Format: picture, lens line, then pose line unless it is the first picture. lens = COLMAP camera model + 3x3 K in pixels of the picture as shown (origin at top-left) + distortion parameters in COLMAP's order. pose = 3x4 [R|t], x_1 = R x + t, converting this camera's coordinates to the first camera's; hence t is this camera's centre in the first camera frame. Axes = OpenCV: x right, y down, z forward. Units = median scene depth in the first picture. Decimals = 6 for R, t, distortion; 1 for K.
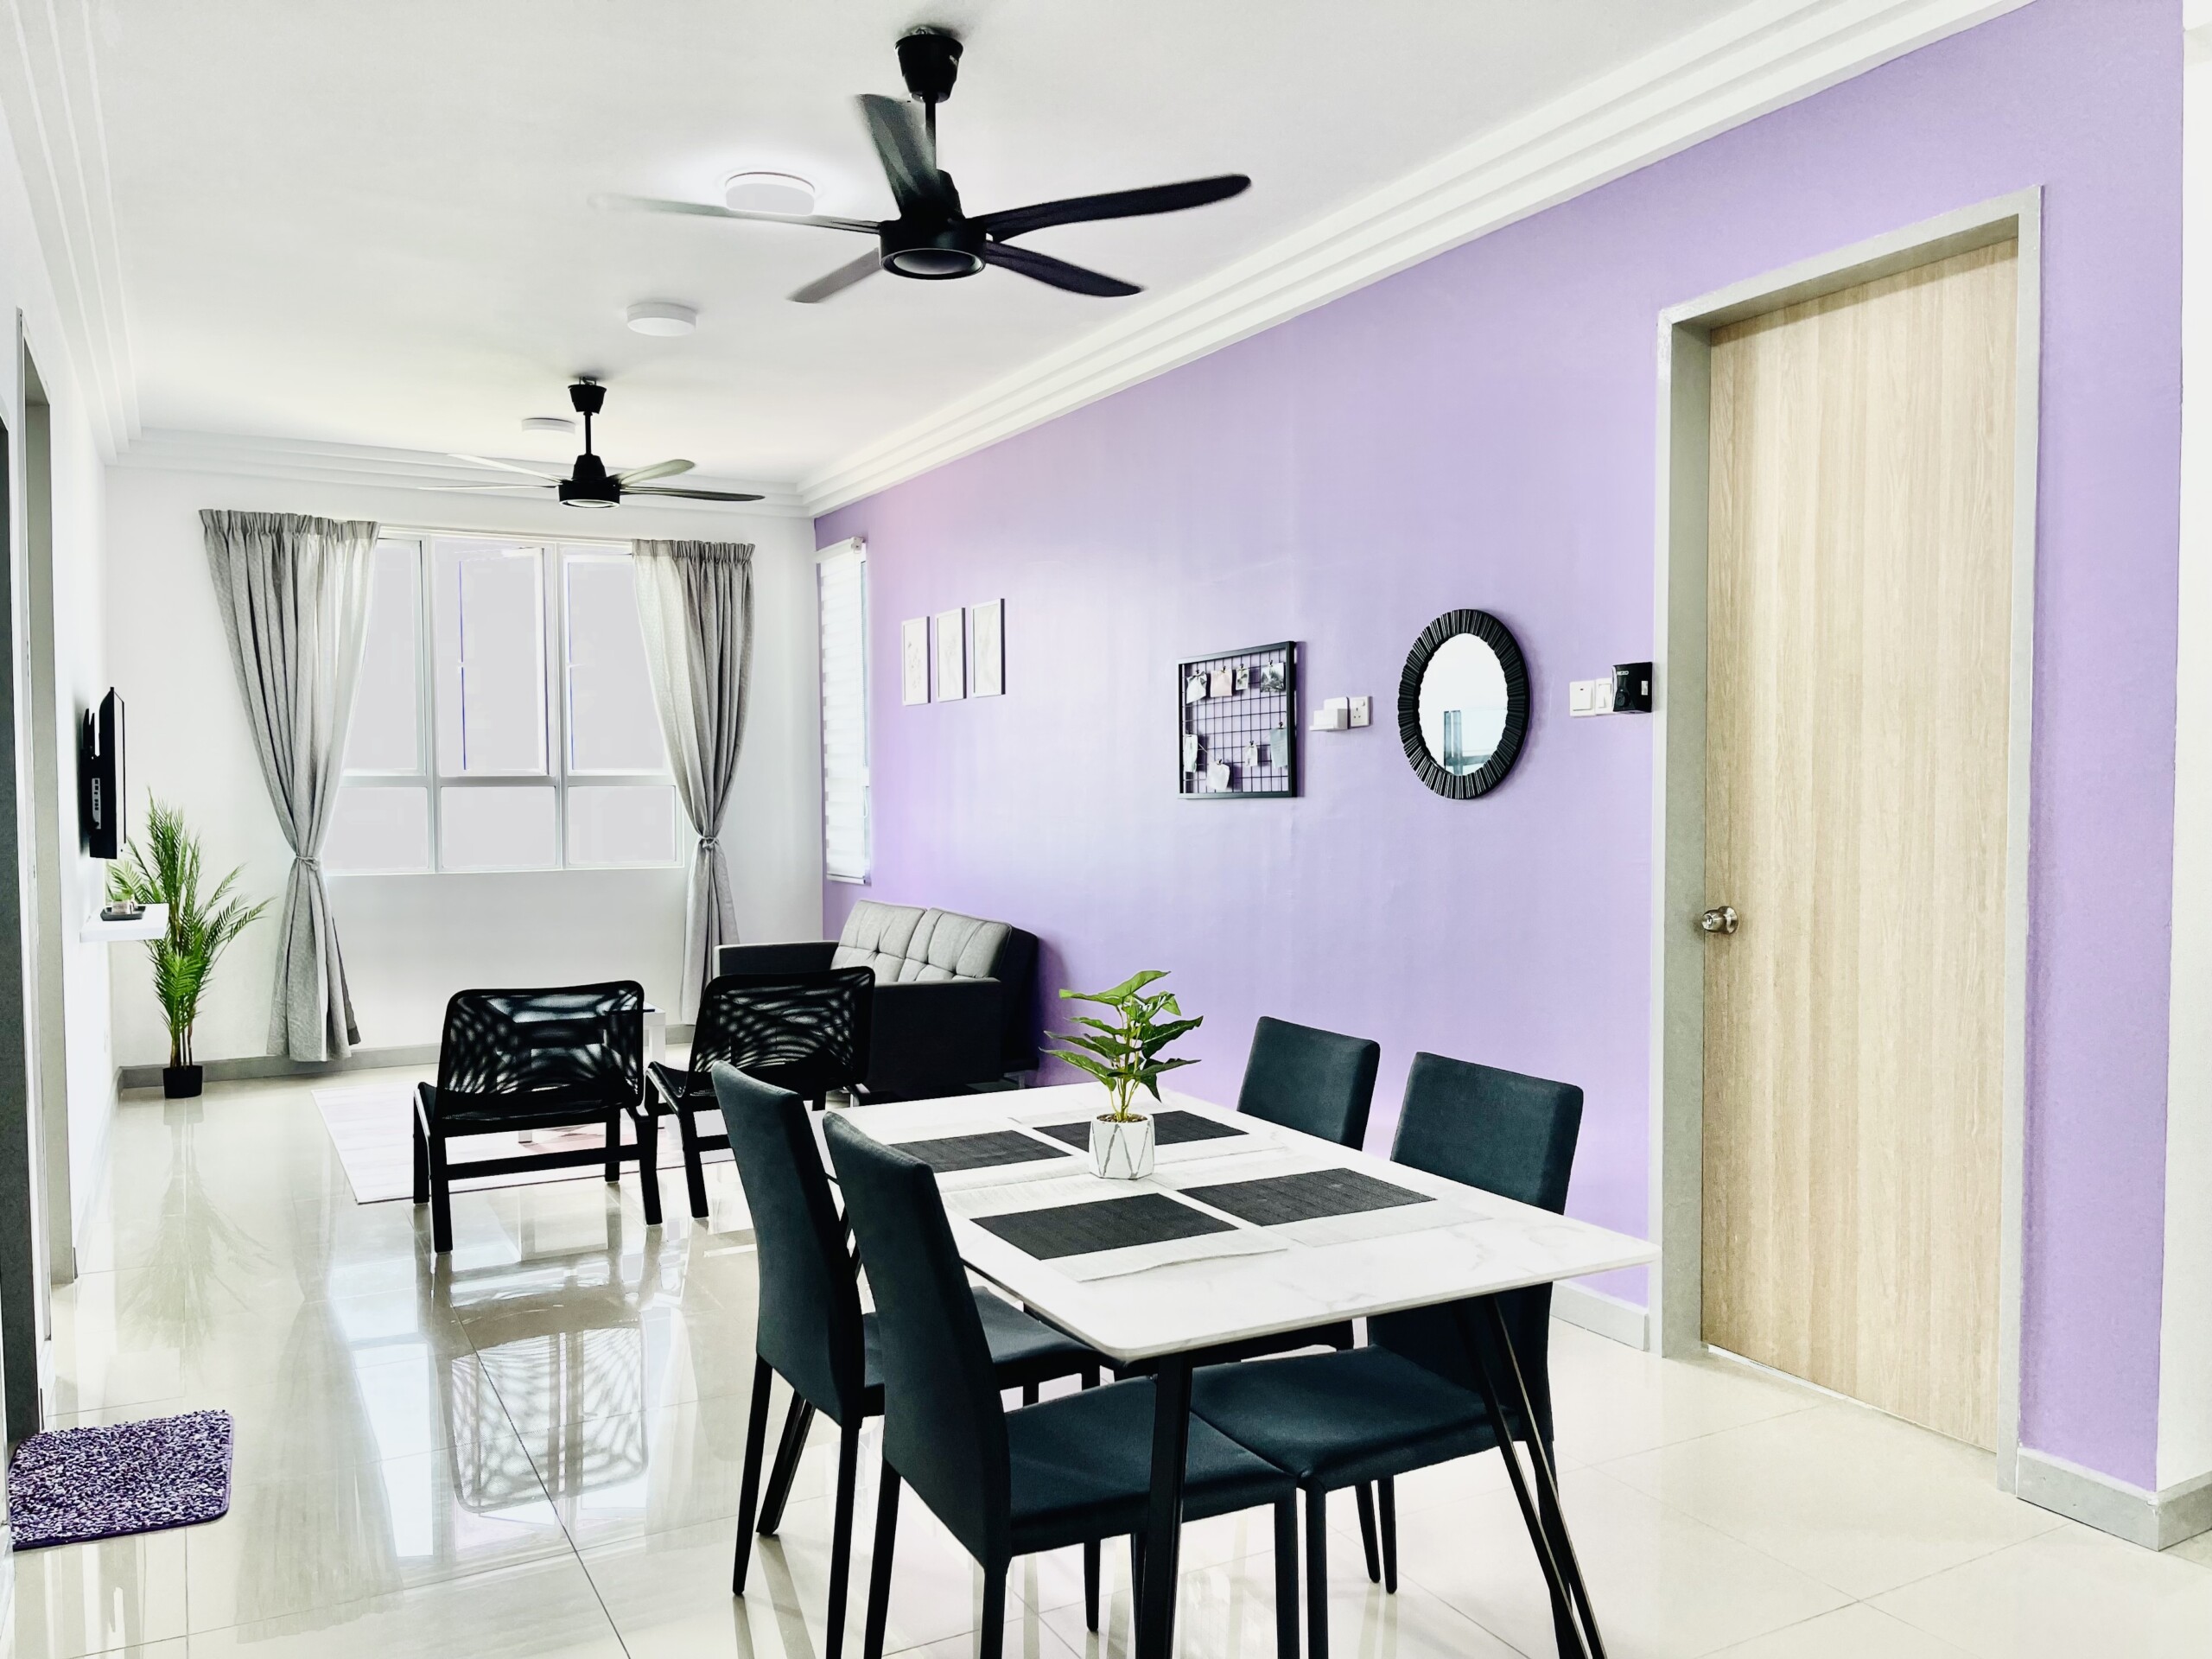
lens RADIAL K [[1667.4, 0, 1099.9], [0, 1667.4, 854.0], [0, 0, 1]] dist [0.042971, -0.023154]
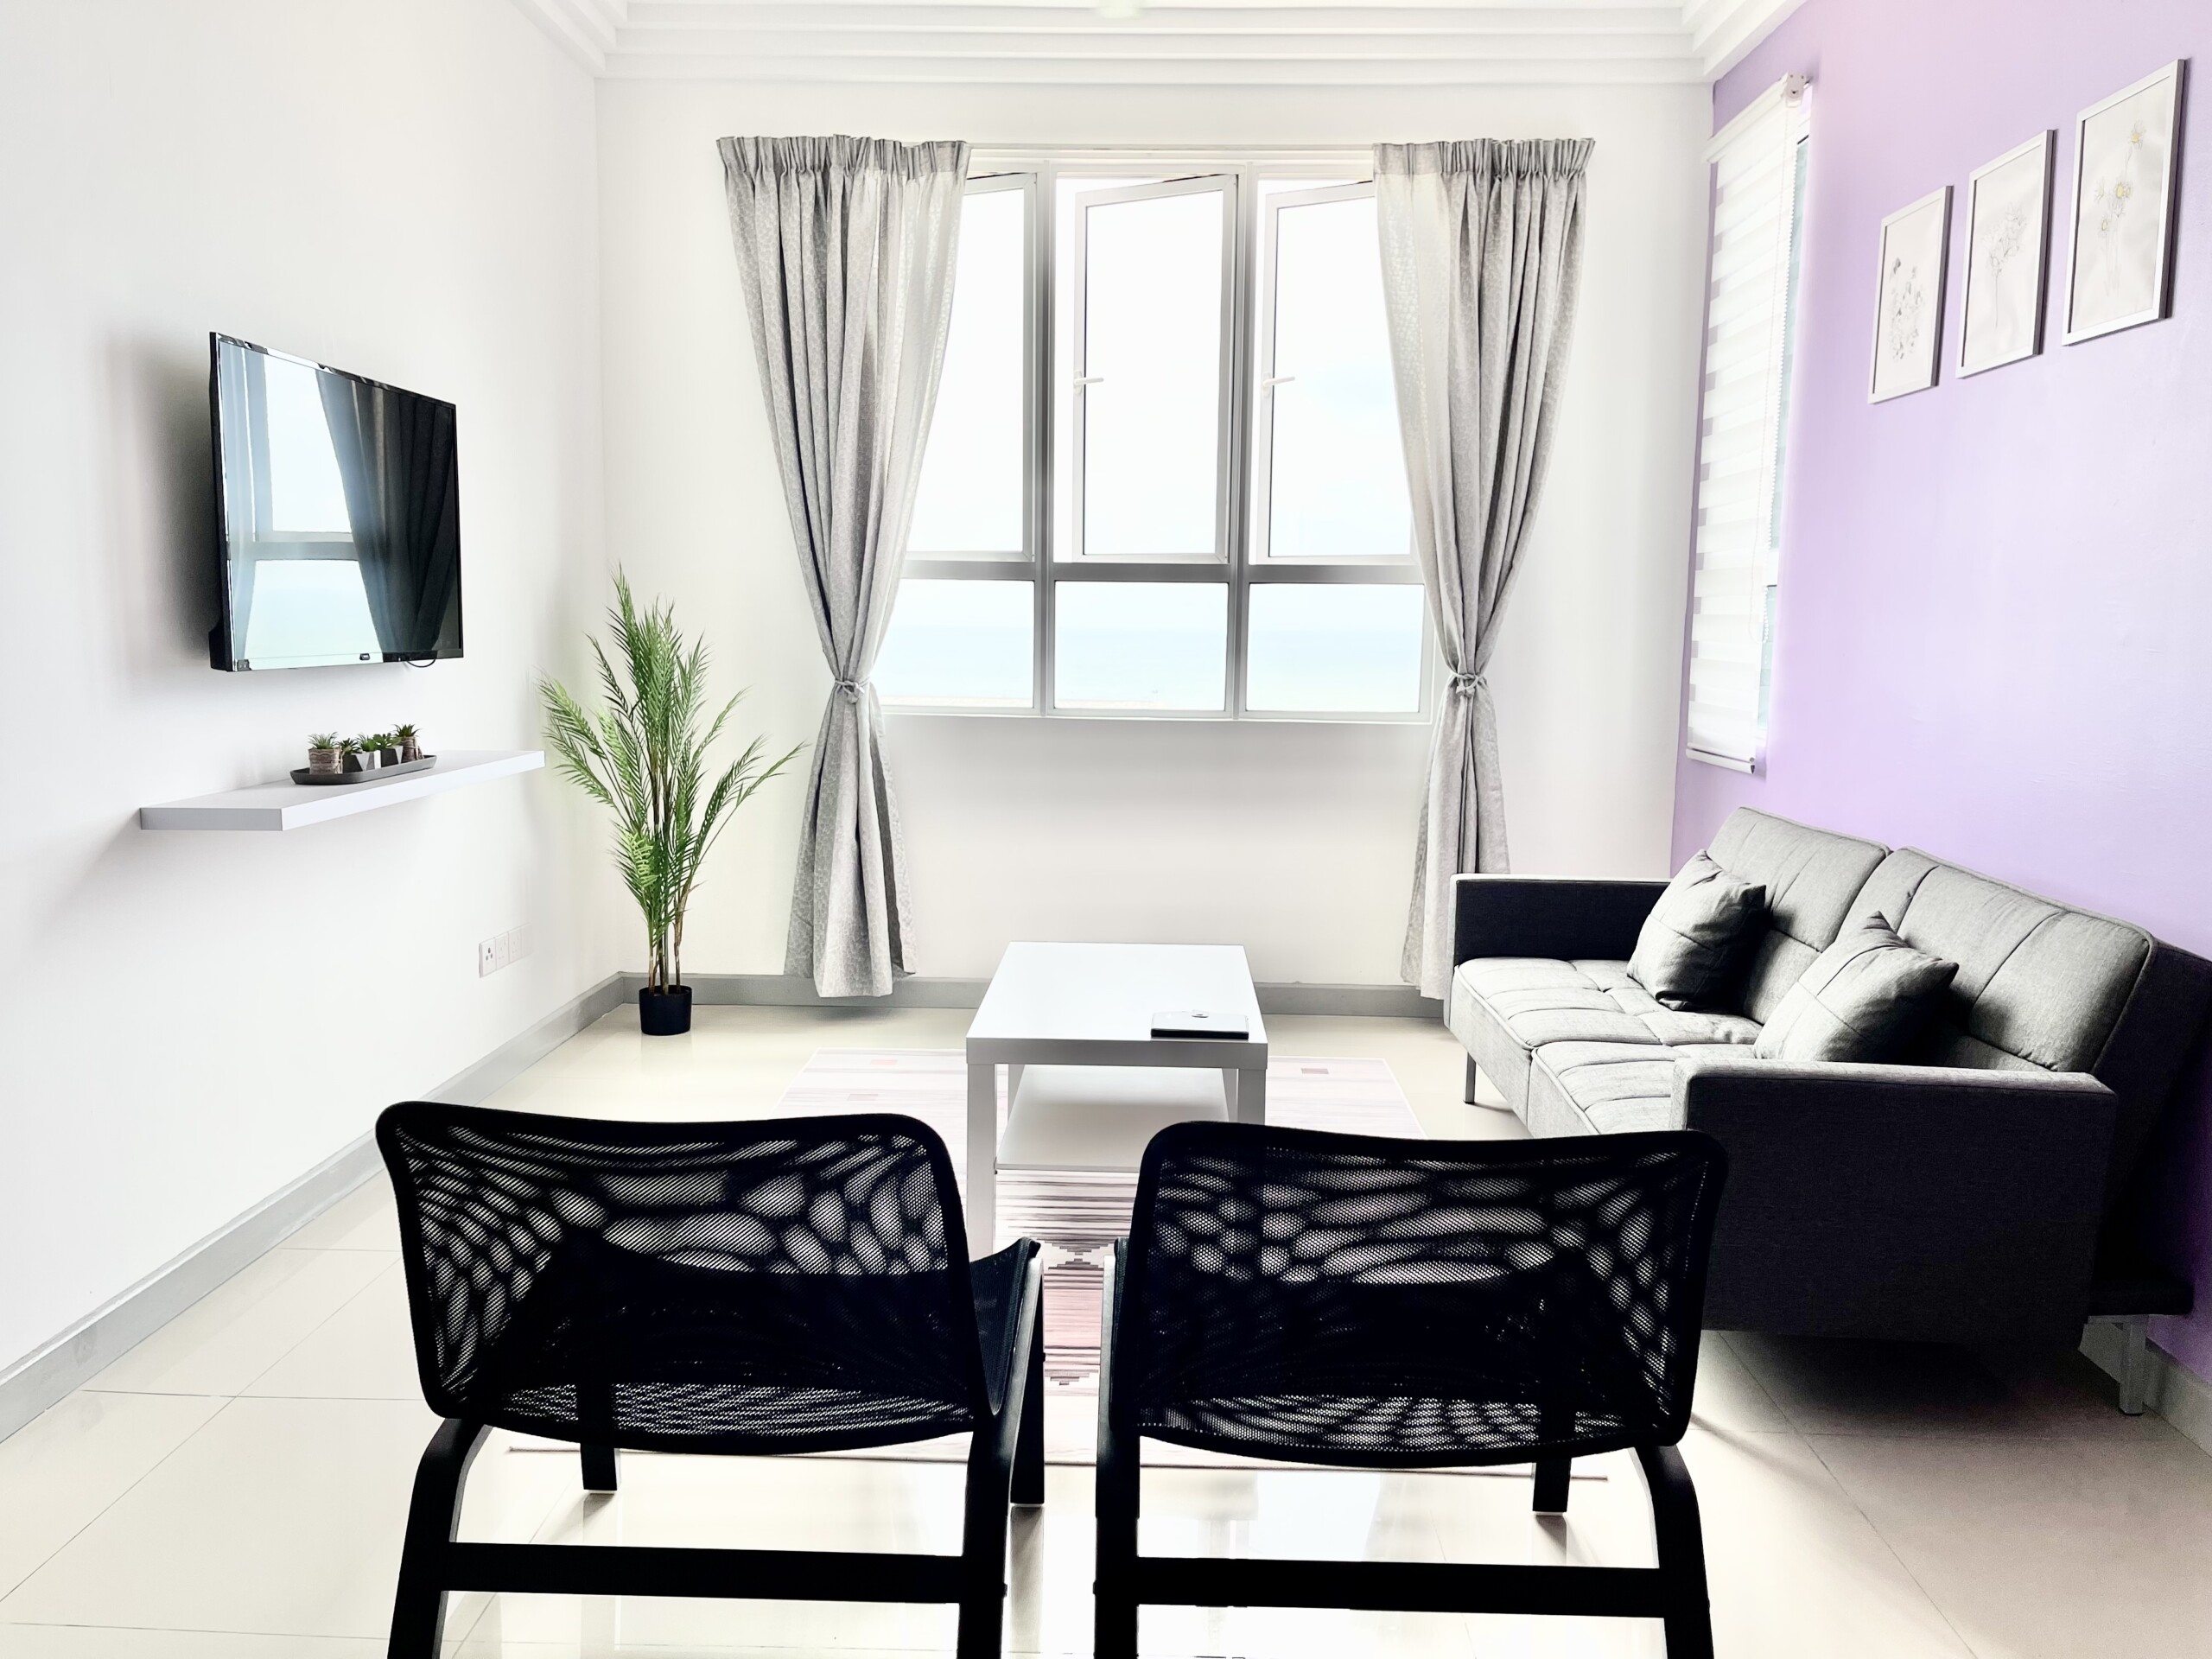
lens RADIAL K [[1667.4, 0, 1097.5], [0, 1667.4, 844.5], [0, 0, 1]] dist [0.042971, -0.023154]
pose [[0.866547, 0.085497, -0.491718, -0.063324], [-0.039486, 0.993874, 0.103223, -0.006573], [0.497531, -0.070031, 0.864615, 0.477729]]
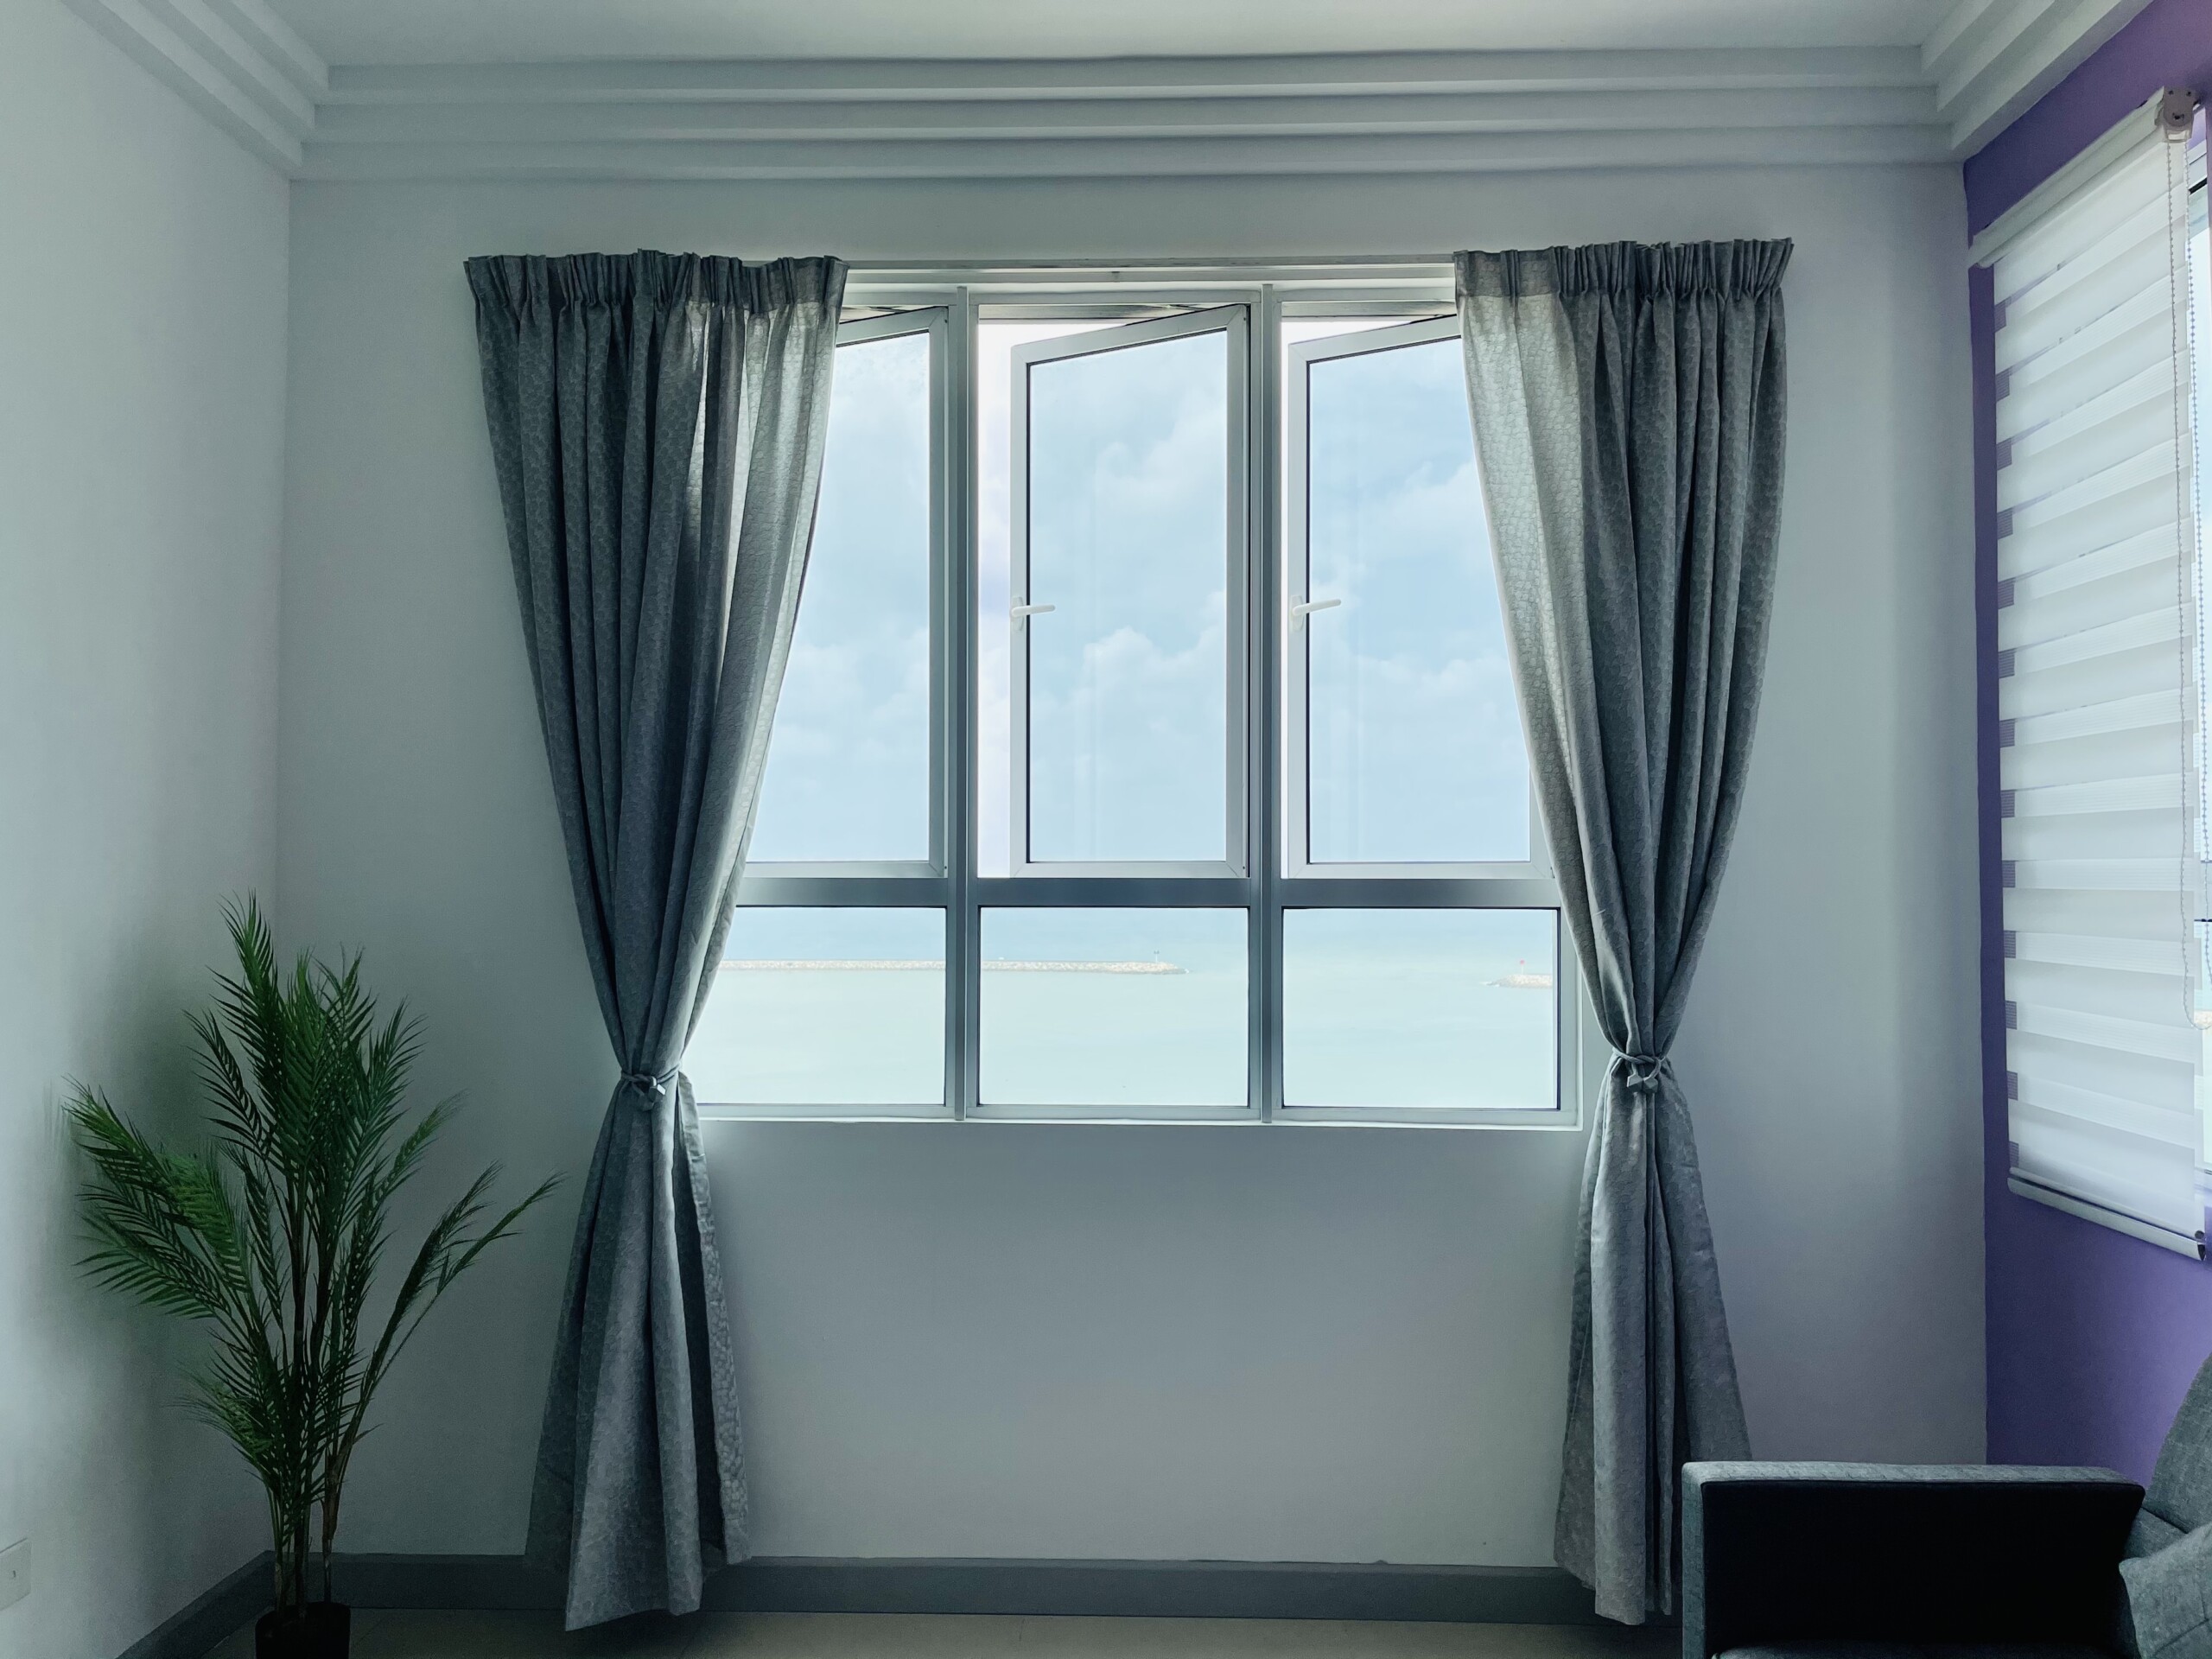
lens RADIAL K [[1667.4, 0, 1090.2], [0, 1667.4, 833.6], [0, 0, 1]] dist [0.042971, -0.023154]
pose [[0.862362, -0.003955, -0.506276, -0.172424], [-0.029652, 0.997859, -0.058301, -0.036179], [0.505423, 0.065289, 0.860398, 0.695723]]
